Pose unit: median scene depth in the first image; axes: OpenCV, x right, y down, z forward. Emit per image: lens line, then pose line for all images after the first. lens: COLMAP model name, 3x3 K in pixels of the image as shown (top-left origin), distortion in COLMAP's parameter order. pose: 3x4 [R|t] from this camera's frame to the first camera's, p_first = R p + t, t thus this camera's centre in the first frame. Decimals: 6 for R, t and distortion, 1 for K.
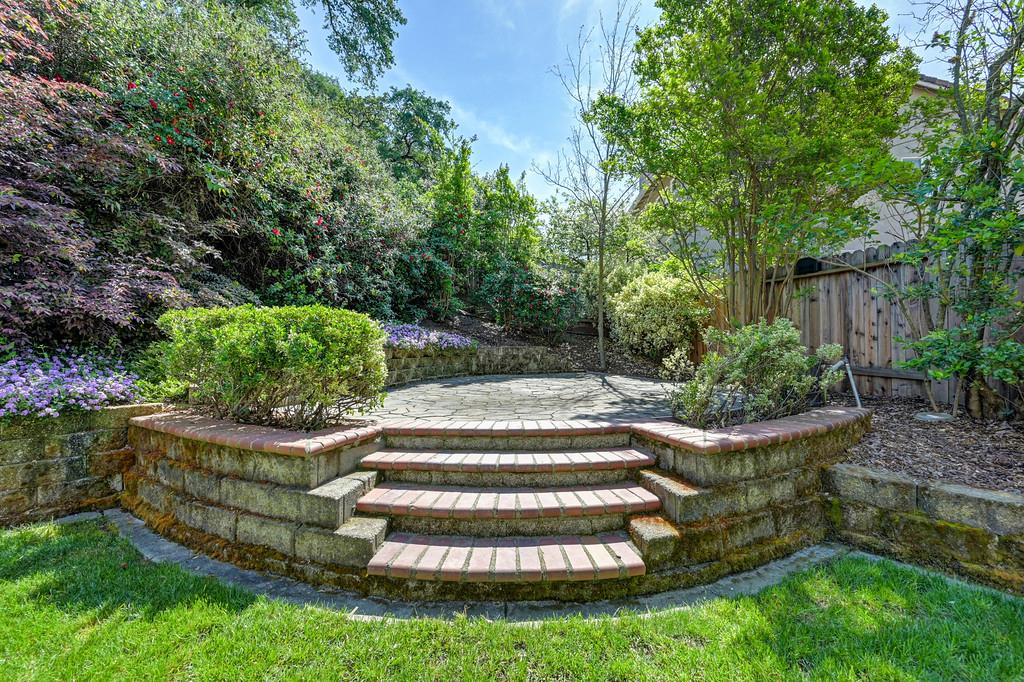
lens RADIAL K [[418.0, 0, 506.2], [0, 418.0, 346.5], [0, 0, 1]] dist [-0.008273, -0.000179]
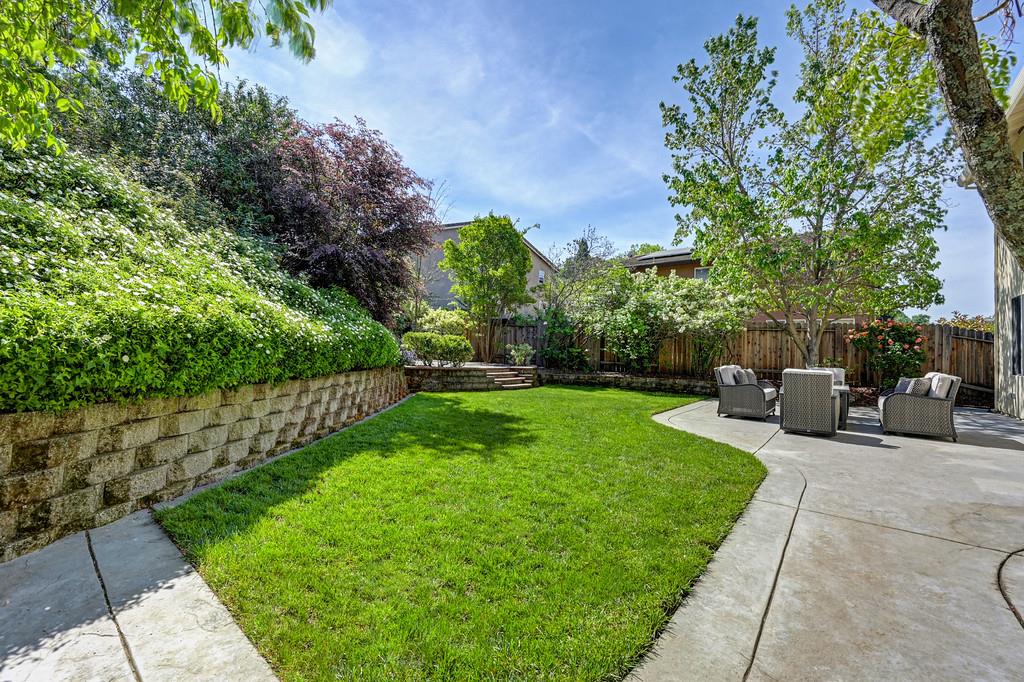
lens RADIAL K [[418.0, 0, 515.0], [0, 418.0, 334.5], [0, 0, 1]] dist [-0.008273, -0.000179]
pose [[0.607521, 0.059671, 0.792059, -1.087552], [-0.046374, 0.998138, -0.039626, 0.007238], [-0.792949, -0.012657, 0.609157, -0.589039]]
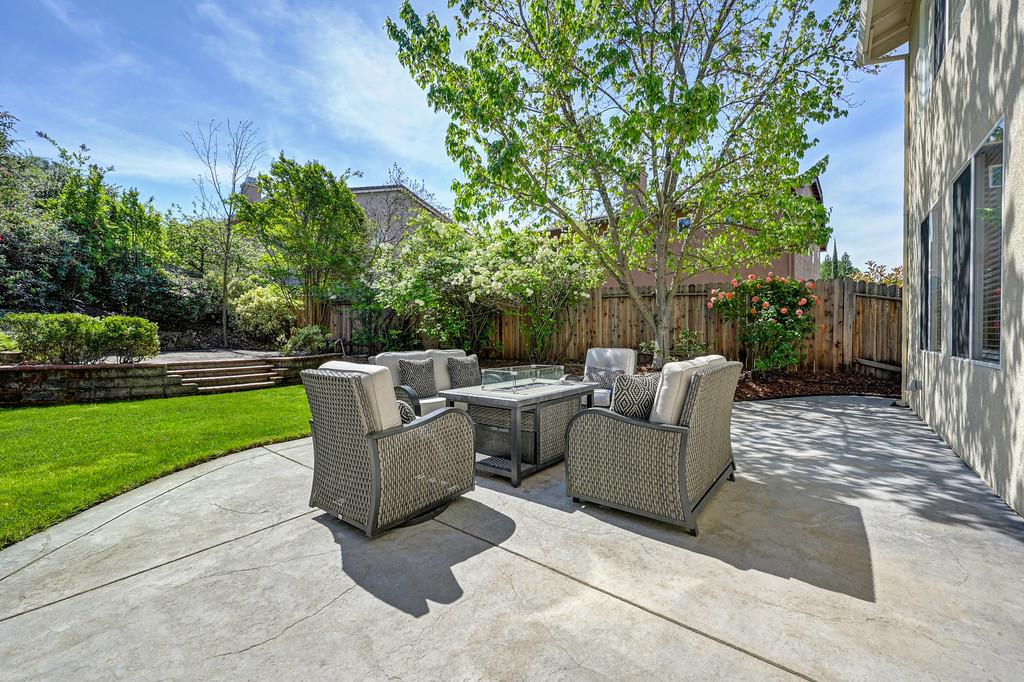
lens RADIAL K [[418.0, 0, 523.4], [0, 418.0, 335.7], [0, 0, 1]] dist [-0.008273, -0.000179]
pose [[0.592783, 0.005144, 0.805346, -0.377179], [-0.011672, 0.999929, 0.002204, -0.005398], [-0.805278, -0.010706, 0.592801, -0.844560]]
